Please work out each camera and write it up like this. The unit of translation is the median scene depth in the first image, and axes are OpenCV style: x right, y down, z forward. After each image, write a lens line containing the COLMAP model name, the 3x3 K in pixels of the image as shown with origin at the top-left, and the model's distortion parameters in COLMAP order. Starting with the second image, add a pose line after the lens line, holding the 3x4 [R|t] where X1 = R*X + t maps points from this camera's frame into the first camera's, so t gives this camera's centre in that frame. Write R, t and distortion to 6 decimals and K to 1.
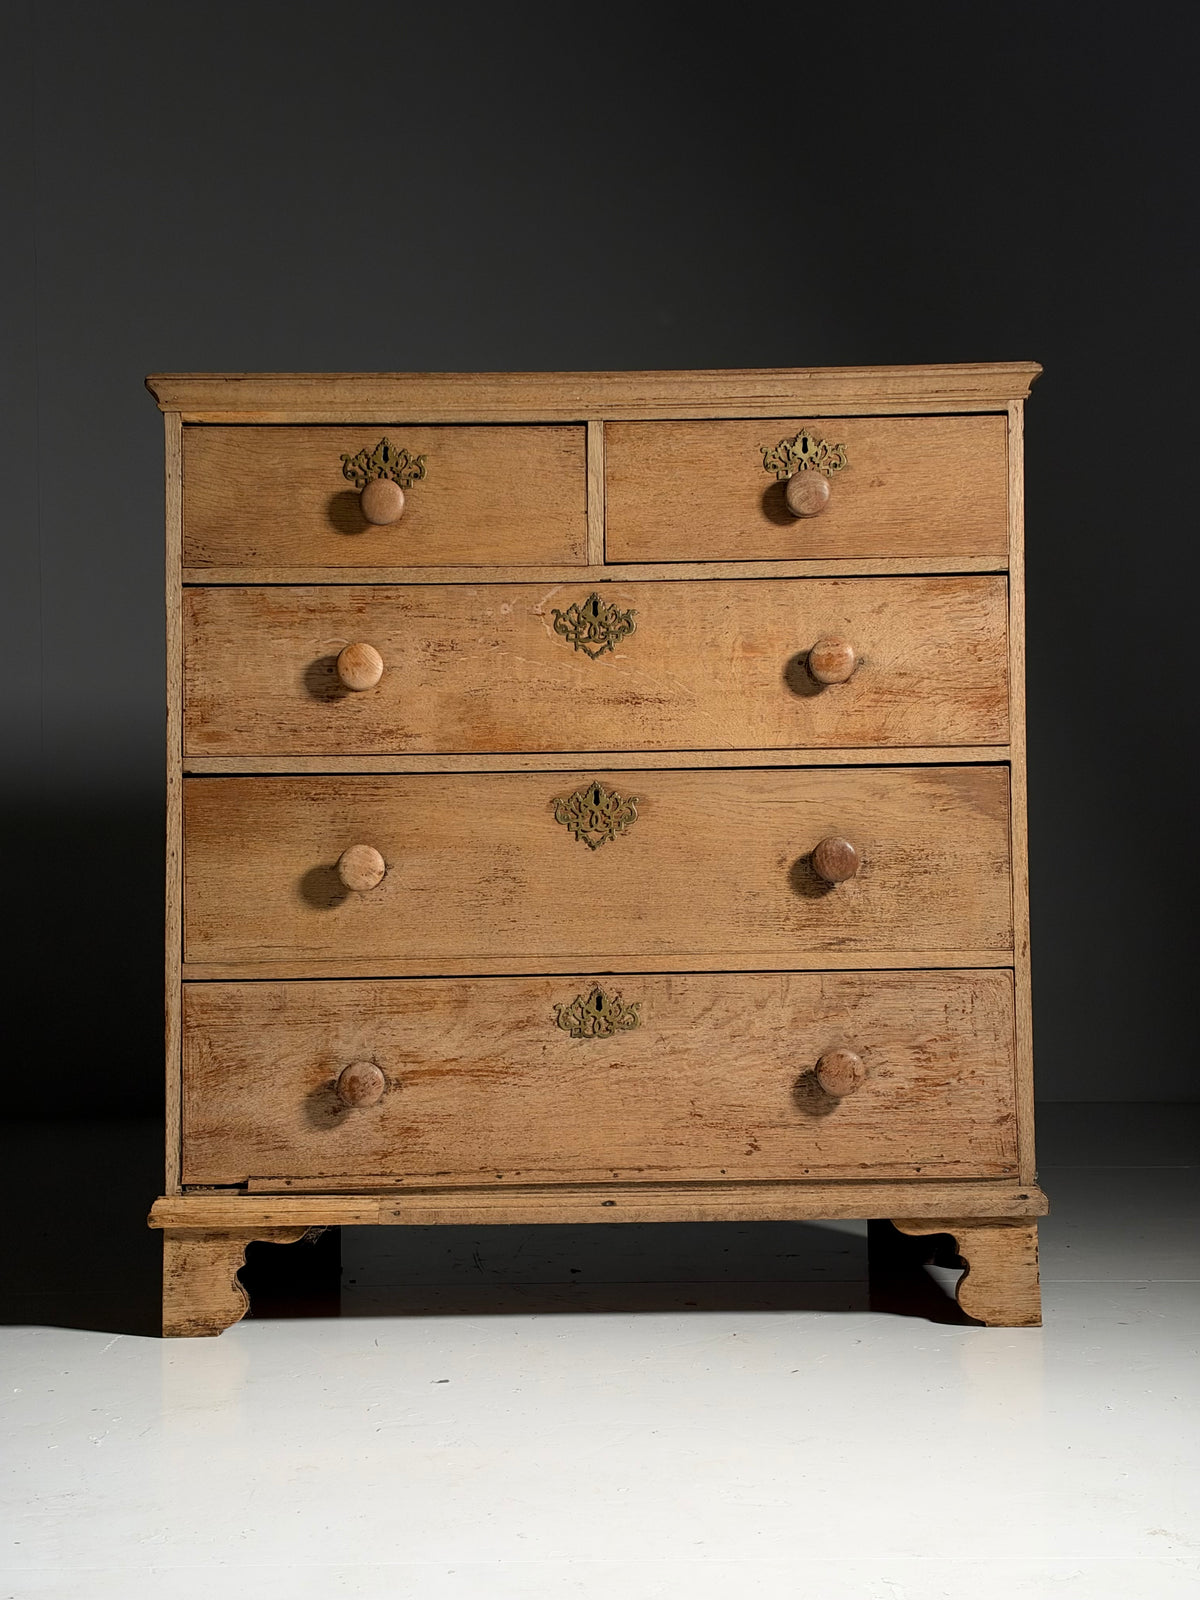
lens RADIAL K [[2369.7, 0, 624.9], [0, 2369.7, 798.4], [0, 0, 1]] dist [0.274458, -0.924378]
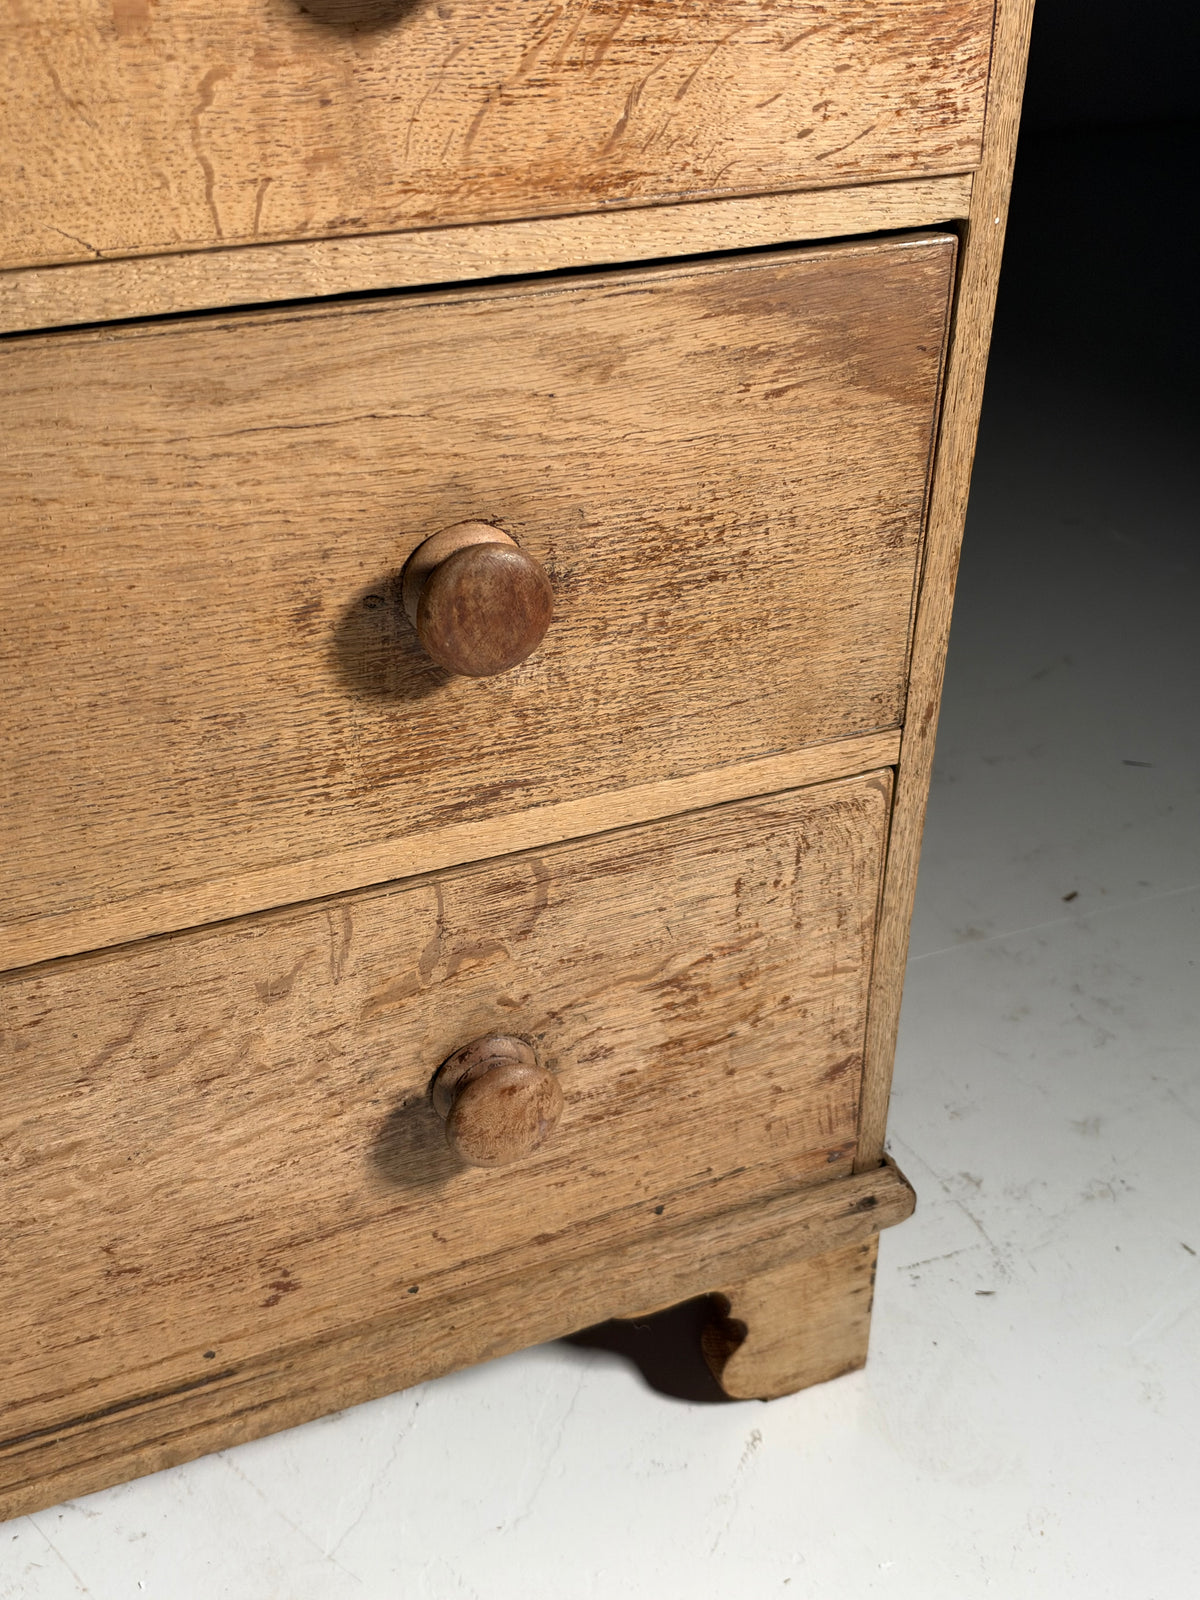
lens RADIAL K [[1716.3, 0, 606.0], [0, 1716.3, 798.1], [0, 0, 1]] dist [0.266580, -0.758053]
pose [[0.918664, -0.191509, 0.345515, 0.018712], [-0.038521, 0.827039, 0.560824, -0.083266], [-0.393157, -0.528518, 0.752394, 0.801661]]
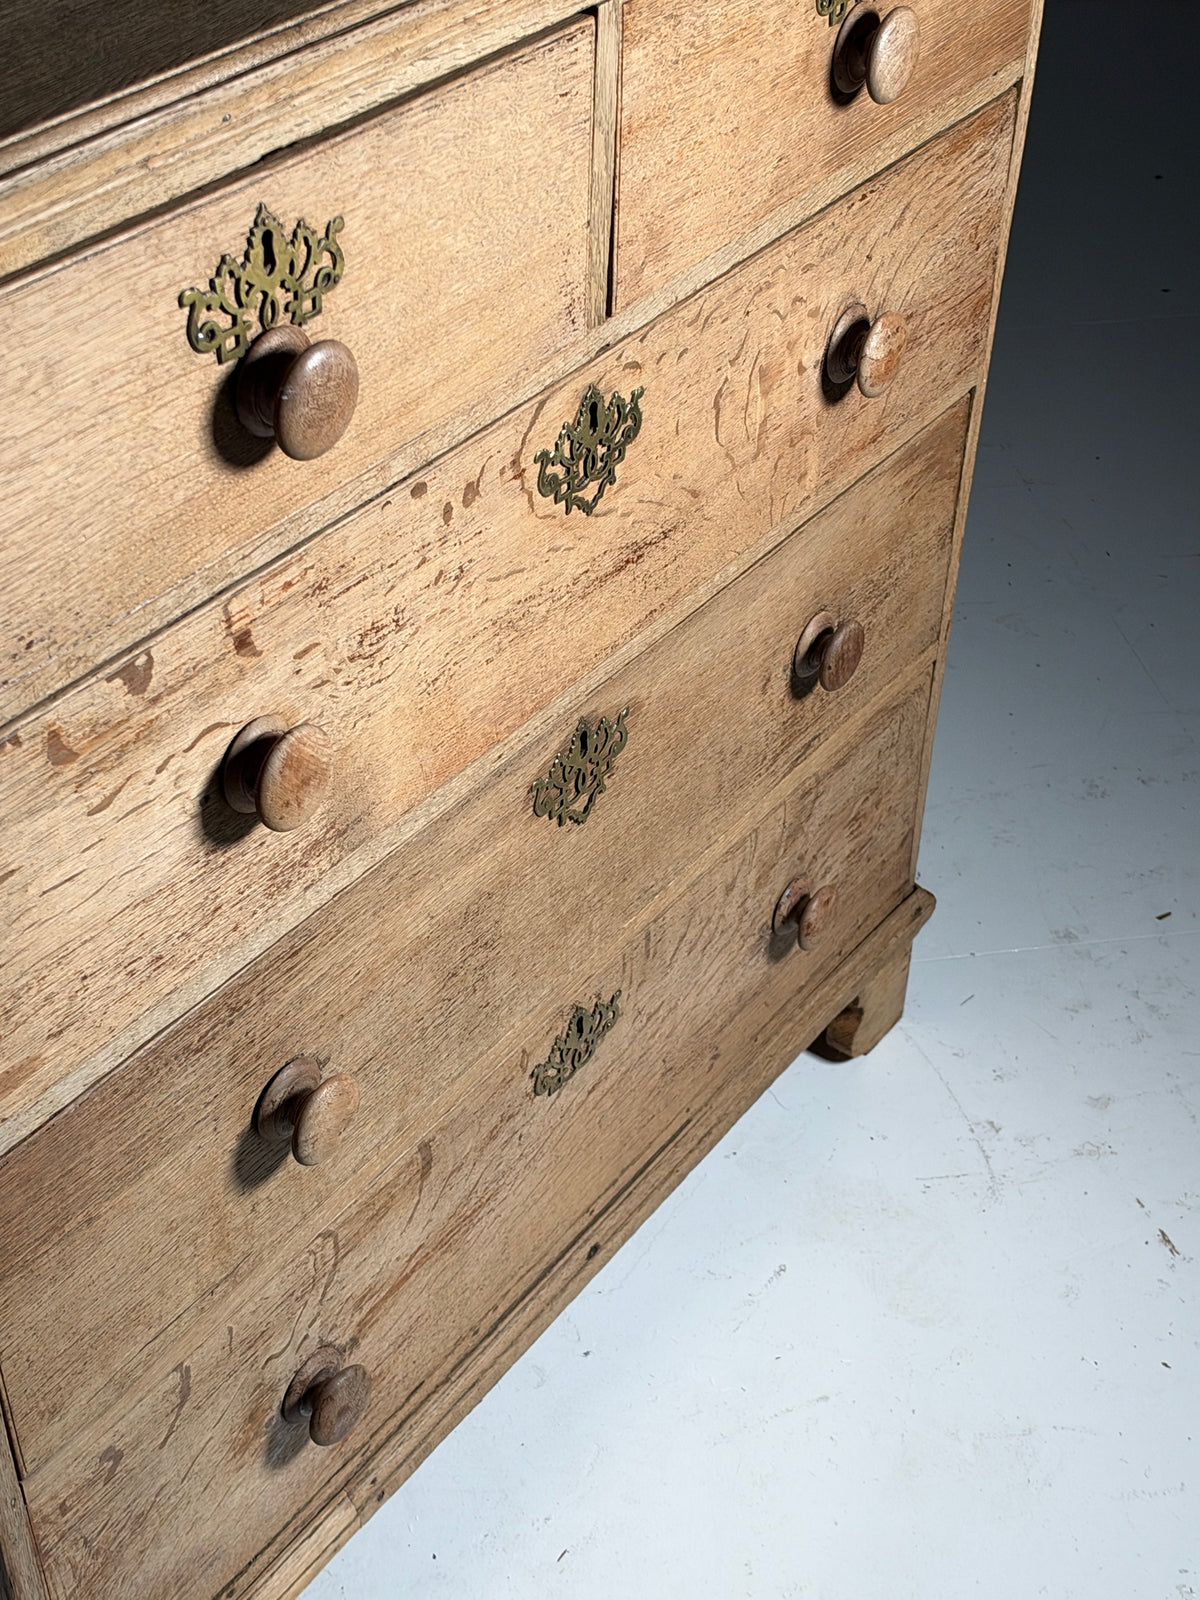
lens RADIAL K [[2211.3, 0, 600.4], [0, 2211.3, 802.1], [0, 0, 1]] dist [0.297786, -0.973226]
pose [[0.587593, -0.484096, 0.648372, -0.332020], [-0.062214, 0.771892, 0.632702, -0.298980], [-0.806761, -0.412109, 0.423441, 0.788796]]
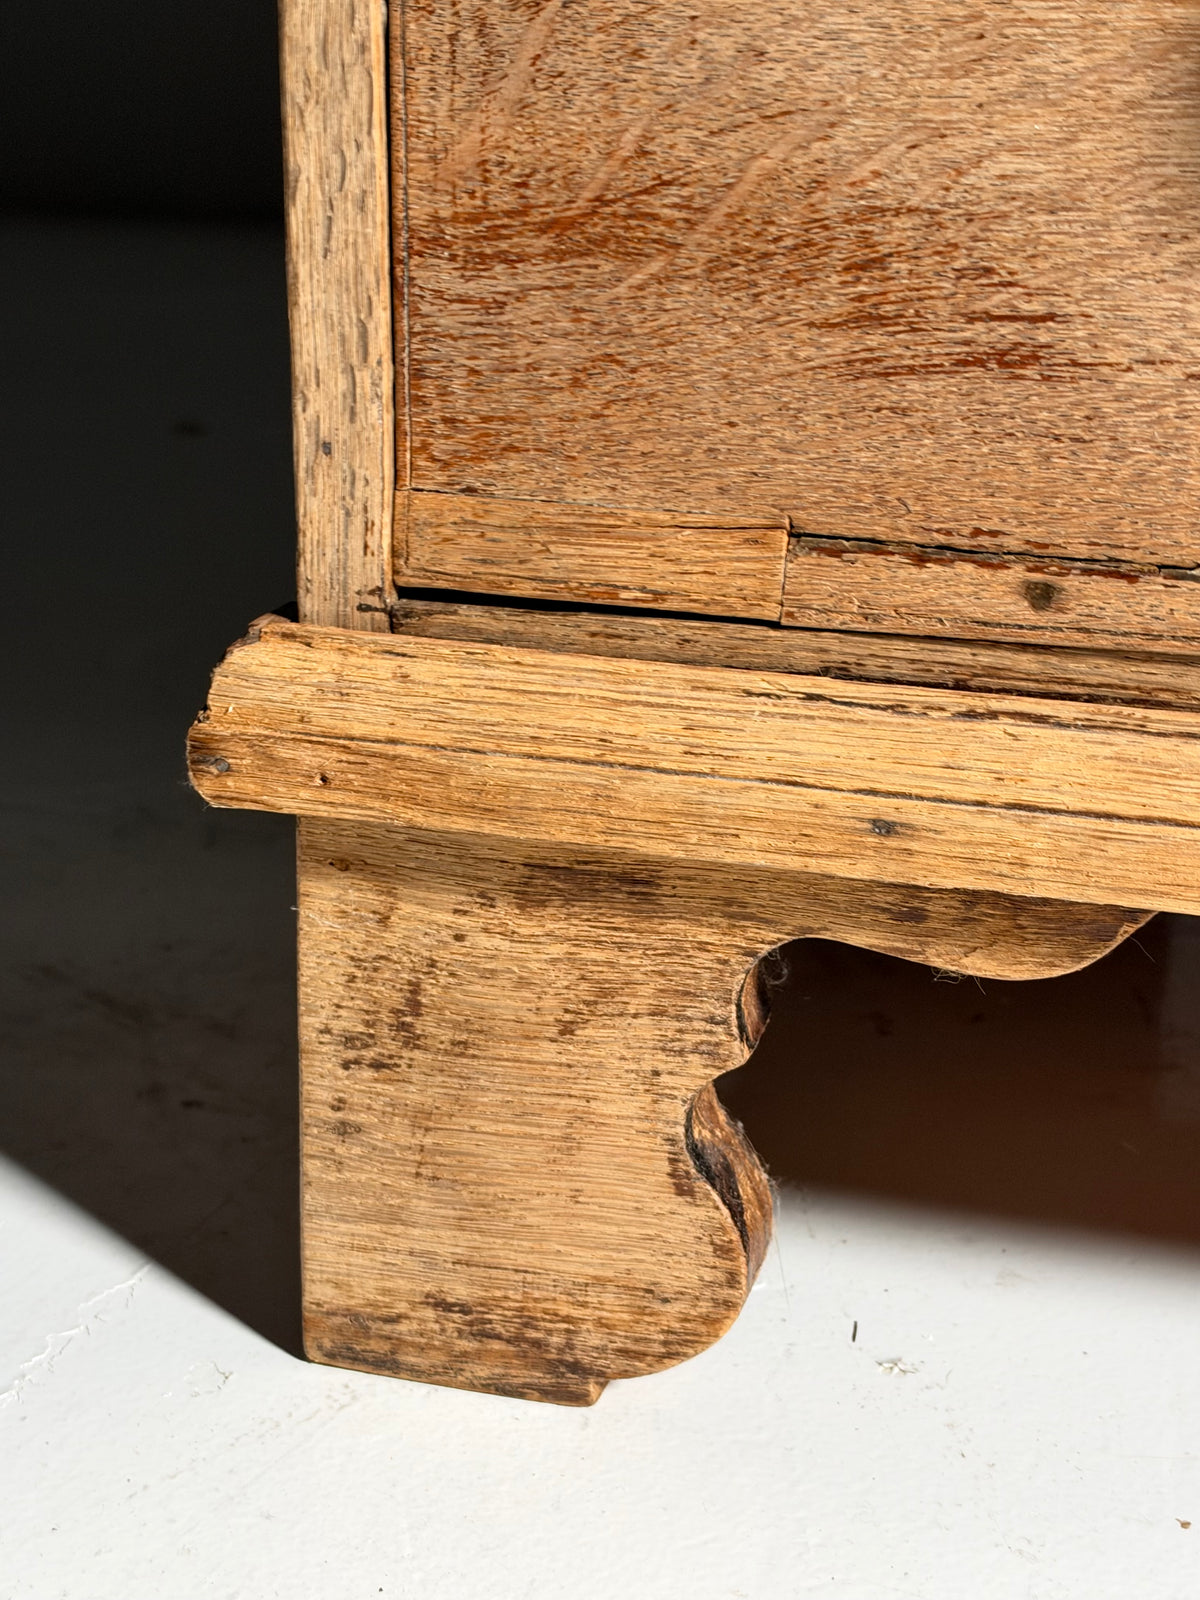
lens RADIAL K [[2531.3, 0, 600.0], [0, 2531.3, 800.0], [0, 0, 1]] dist [0.343466, -1.089593]
pose [[0.957570, 0.109570, -0.266558, -0.122203], [-0.009847, 0.936808, 0.349705, 0.114755], [0.288031, -0.332243, 0.898139, 0.839202]]
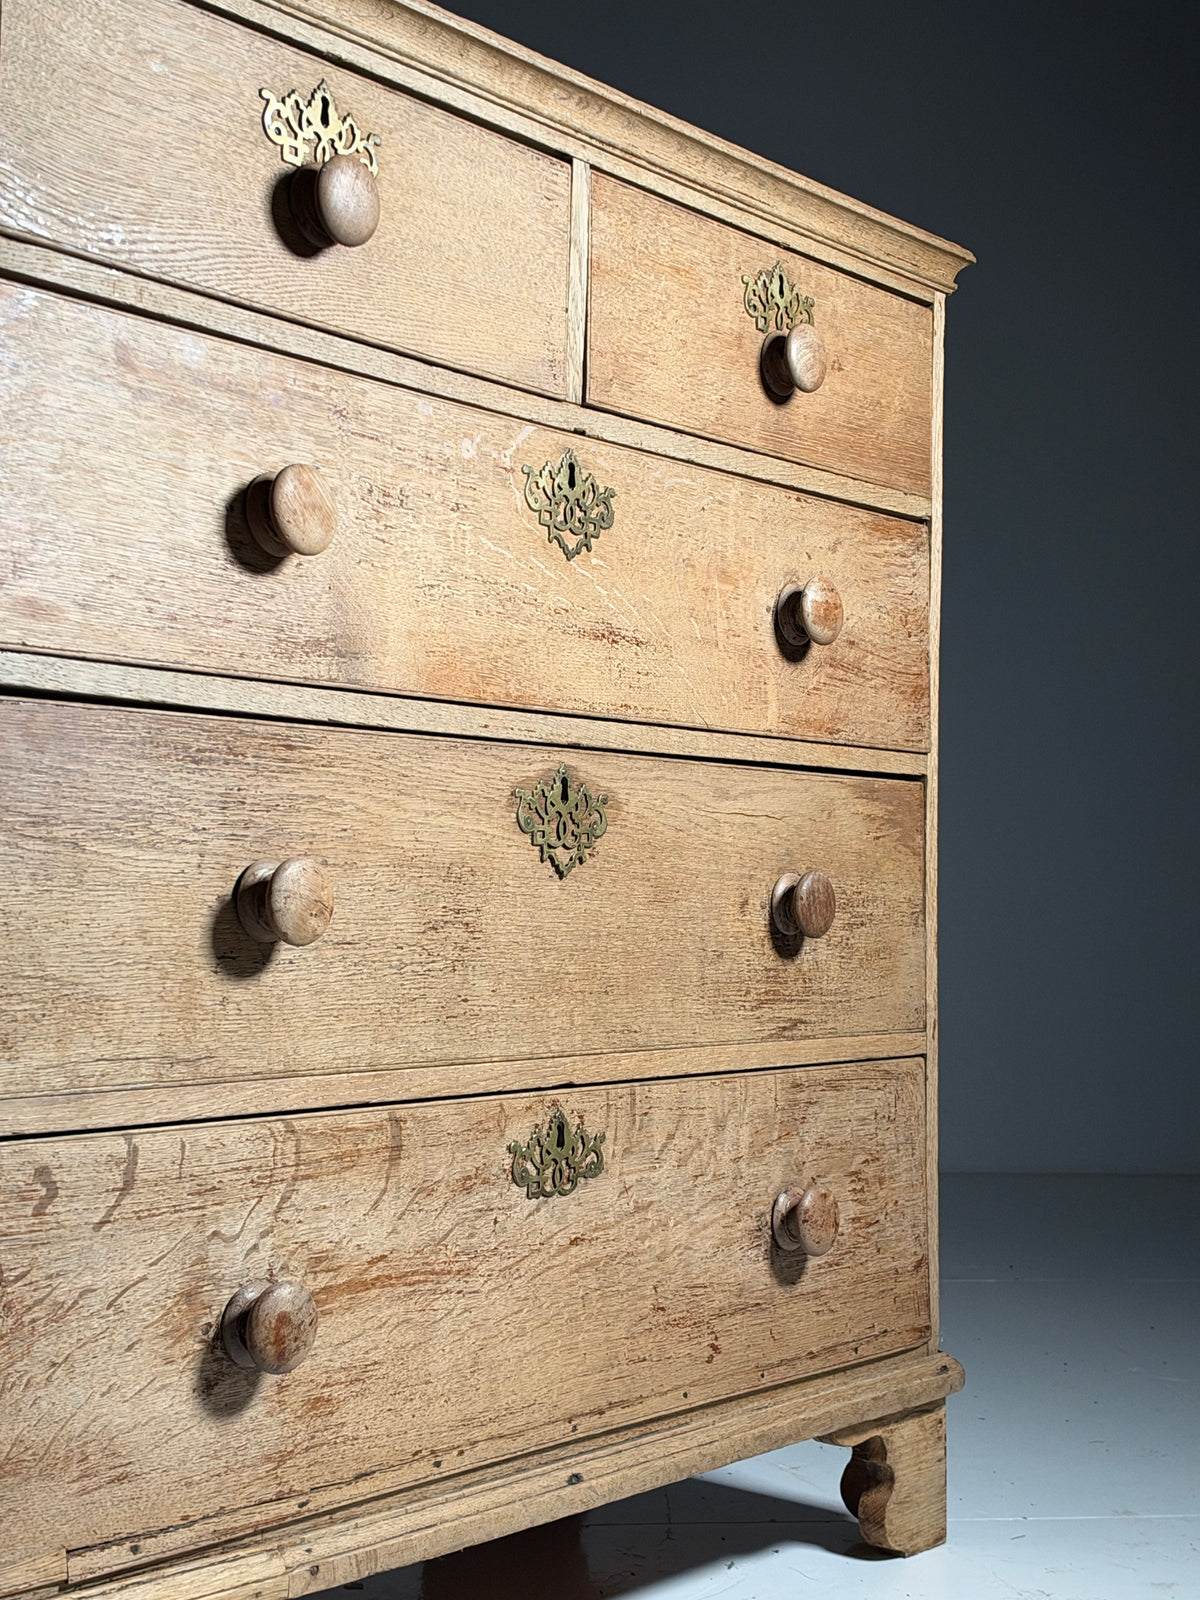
lens RADIAL K [[2211.3, 0, 600.4], [0, 2211.3, 802.1], [0, 0, 1]] dist [0.297786, -0.973226]
pose [[0.639718, 0.057348, 0.766467, -0.436281], [-0.055410, 0.998059, -0.028429, 0.017890], [-0.766610, -0.024284, 0.641654, 0.636193]]
